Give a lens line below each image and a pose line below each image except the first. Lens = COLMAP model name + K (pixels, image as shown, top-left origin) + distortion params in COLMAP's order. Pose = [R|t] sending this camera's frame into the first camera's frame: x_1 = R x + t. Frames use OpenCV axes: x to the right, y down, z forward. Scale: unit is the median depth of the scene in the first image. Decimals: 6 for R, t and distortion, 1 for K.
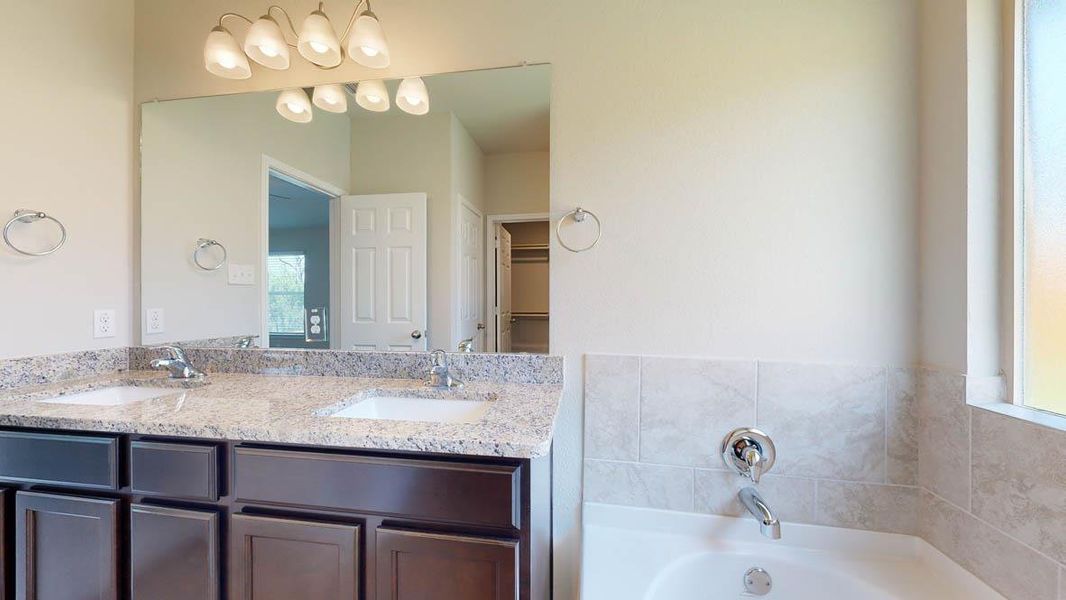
lens RADIAL K [[382.0, 0, 530.8], [0, 382.0, 302.1], [0, 0, 1]] dist [0.000642, 0.000023]
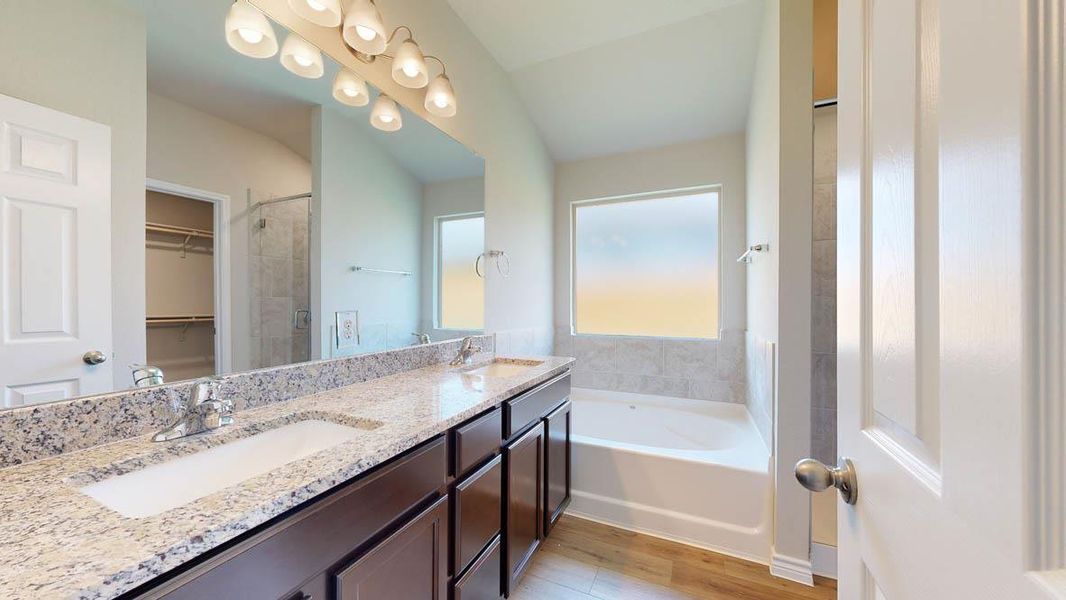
lens RADIAL K [[361.6, 0, 542.3], [0, 361.6, 302.6], [0, 0, 1]] dist [0.000466, 0.000011]
pose [[0.244596, 0.000702, 0.969625, -1.342715], [-0.002328, 0.999997, -0.000137, -0.007703], [-0.969622, -0.002224, 0.244597, 0.339979]]
